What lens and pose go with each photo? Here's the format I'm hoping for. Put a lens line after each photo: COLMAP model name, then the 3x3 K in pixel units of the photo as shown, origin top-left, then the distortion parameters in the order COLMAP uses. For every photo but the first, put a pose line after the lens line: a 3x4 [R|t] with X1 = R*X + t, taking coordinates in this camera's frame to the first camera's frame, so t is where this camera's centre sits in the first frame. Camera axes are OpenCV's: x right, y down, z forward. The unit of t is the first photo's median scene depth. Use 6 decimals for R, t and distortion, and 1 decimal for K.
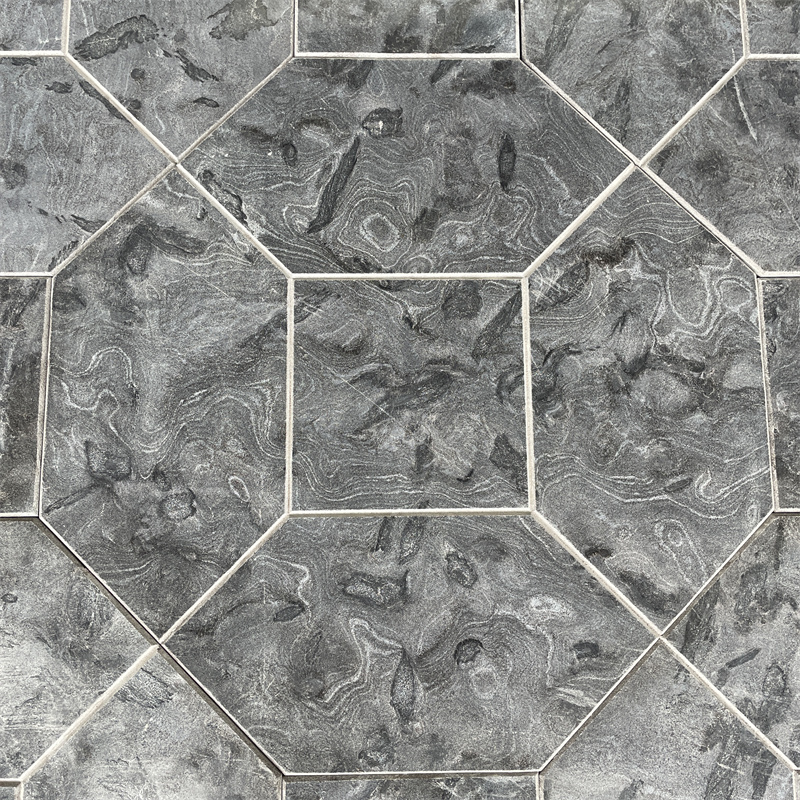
lens RADIAL K [[787.4, 0, 400.0], [0, 787.4, 400.0], [0, 0, 1]] dist [0.093238, -0.122540]
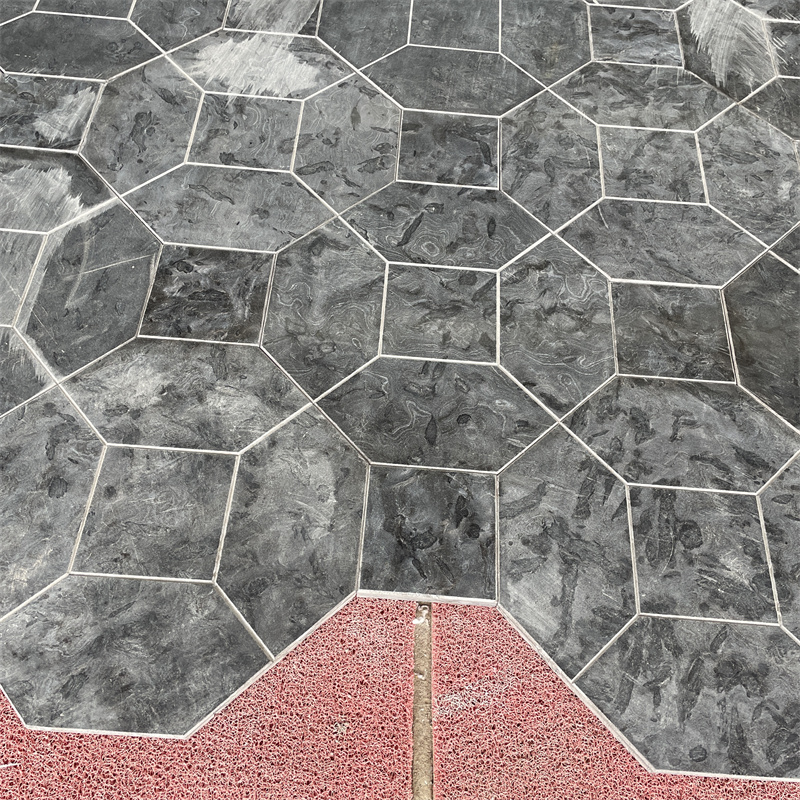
lens RADIAL K [[803.6, 0, 413.4], [0, 803.6, 387.5], [0, 0, 1]] dist [0.105254, -0.148676]
pose [[0.997466, 0.071139, -0.000906, -0.043884], [-0.066107, 0.922055, -0.381371, 0.975159], [-0.026295, 0.380465, 0.924422, -0.868950]]
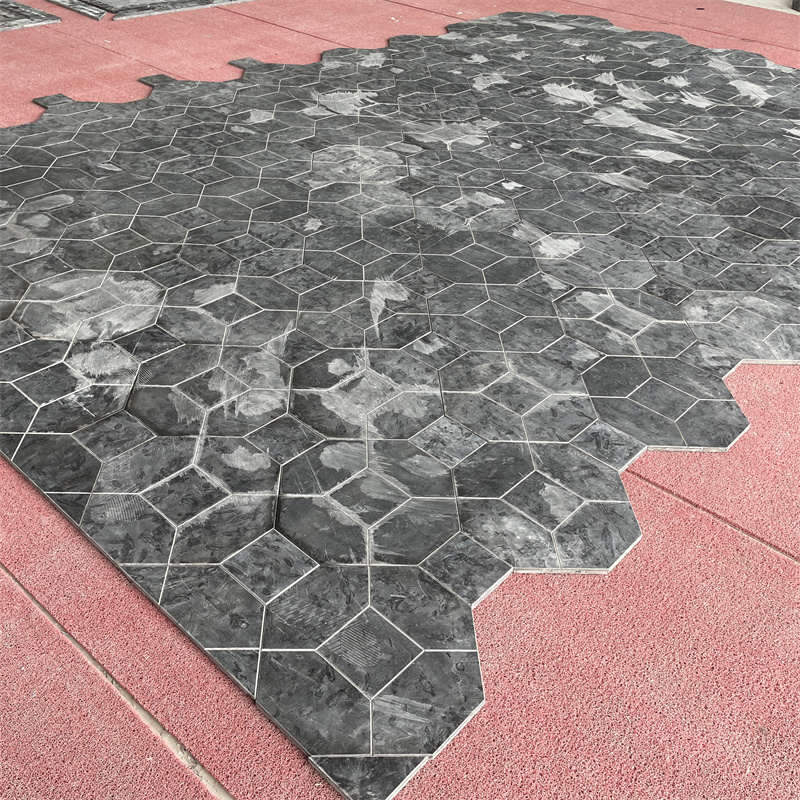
lens RADIAL K [[788.2, 0, 393.5], [0, 788.2, 399.8], [0, 0, 1]] dist [0.088504, -0.107503]
pose [[0.683975, -0.429144, 0.589927, -5.515237], [0.713366, 0.562619, -0.417814, 1.390284], [-0.152602, 0.706609, 0.690954, -2.038408]]
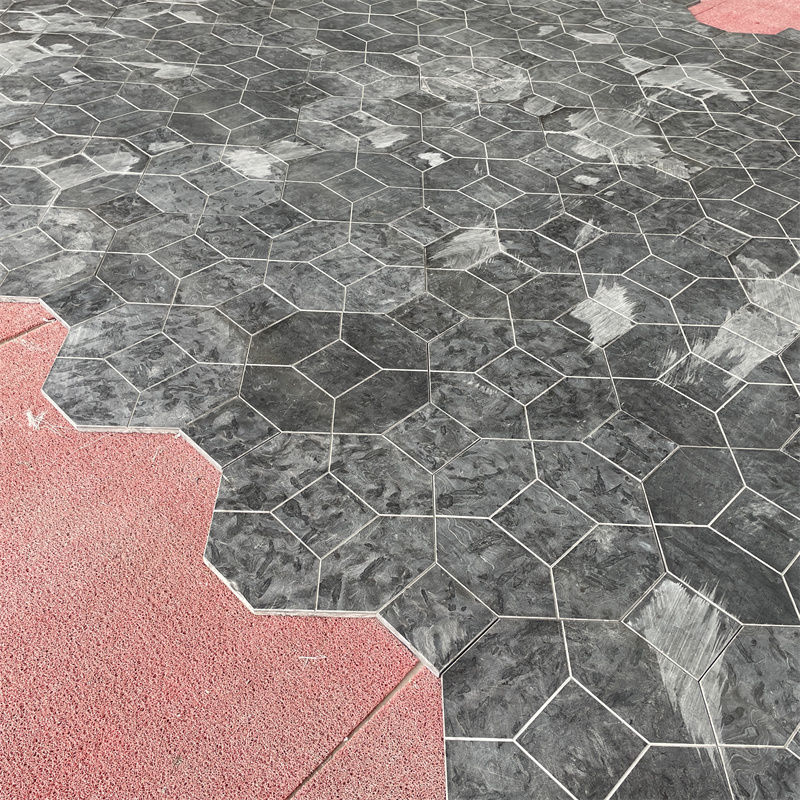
lens RADIAL K [[787.4, 0, 400.0], [0, 787.4, 400.0], [0, 0, 1]] dist [0.093238, -0.122540]
pose [[0.702281, 0.505007, -0.501767, 3.318266], [-0.708525, 0.564378, -0.423640, 1.412524], [0.069245, 0.653028, 0.754162, -1.621927]]
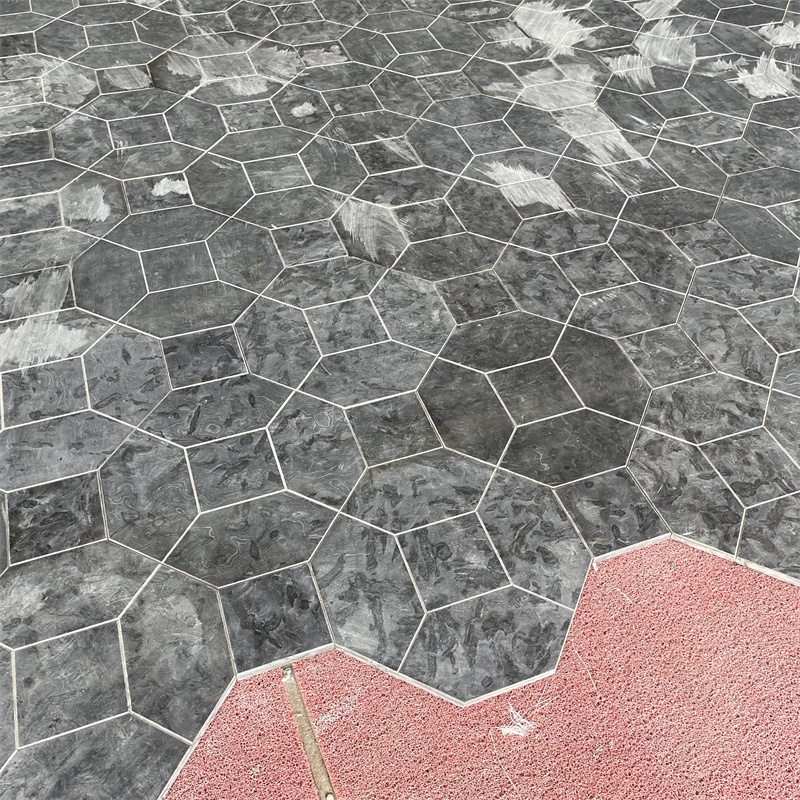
lens RADIAL K [[803.6, 0, 413.4], [0, 803.6, 387.5], [0, 0, 1]] dist [0.105254, -0.148676]
pose [[0.938877, -0.243175, 0.243671, -0.022389], [0.337356, 0.790892, -0.510569, 1.454156], [-0.068560, 0.561566, 0.824587, -1.603739]]
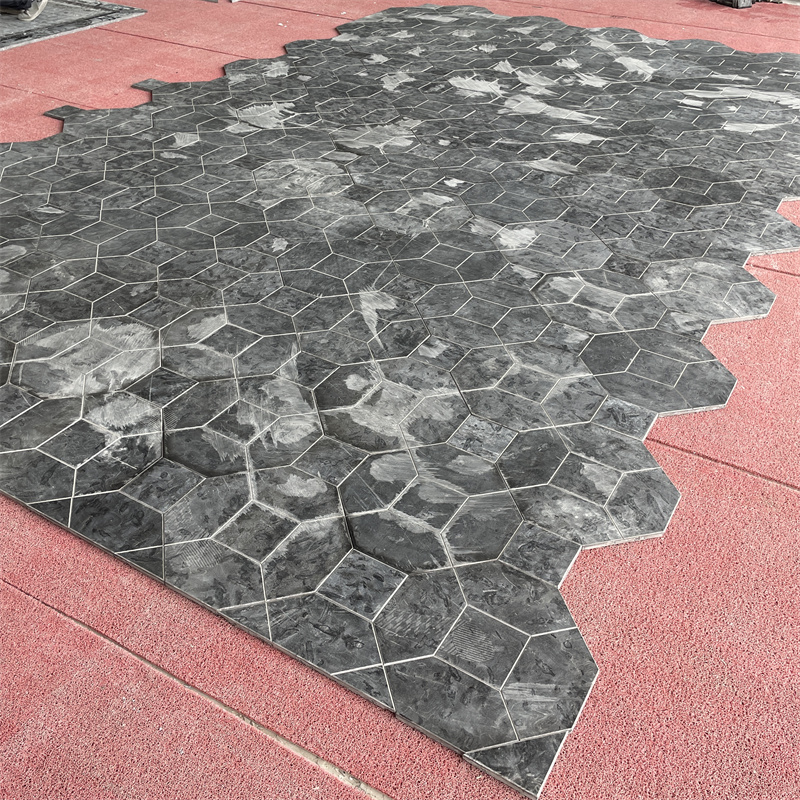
lens RADIAL K [[787.4, 0, 400.0], [0, 787.4, 400.0], [0, 0, 1]] dist [0.093238, -0.122540]
pose [[0.523740, -0.527726, 0.668731, -6.013379], [0.840181, 0.449636, -0.303188, 0.831488], [-0.140685, 0.720647, 0.678878, -2.113159]]
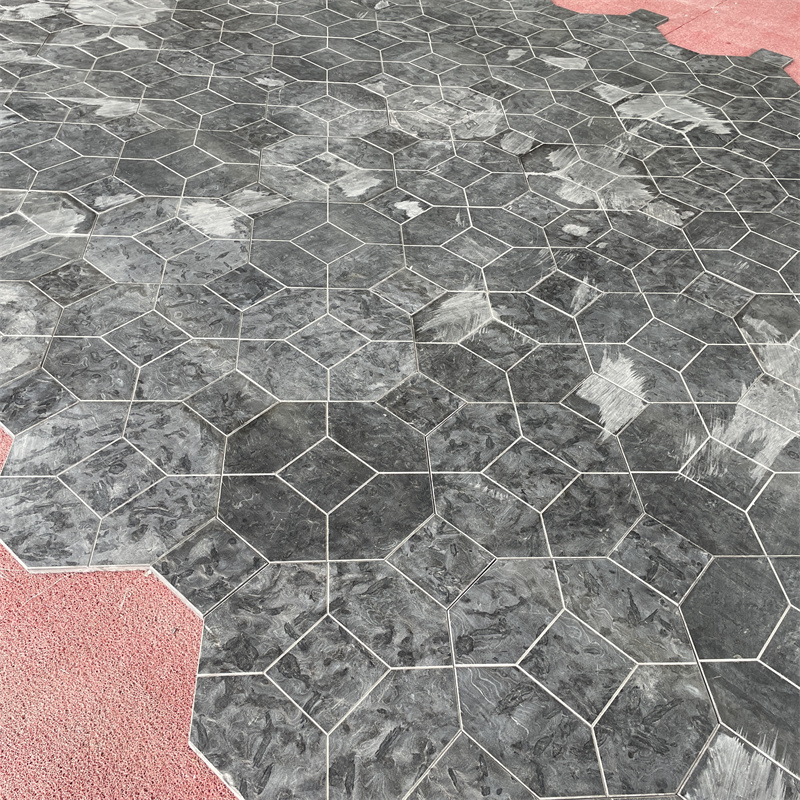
lens RADIAL K [[787.4, 0, 400.0], [0, 787.4, 400.0], [0, 0, 1]] dist [0.093238, -0.122540]
pose [[0.748640, 0.488078, -0.448685, 2.733378], [-0.661722, 0.591718, -0.460428, 1.100224], [0.040771, 0.641600, 0.765955, -1.644806]]
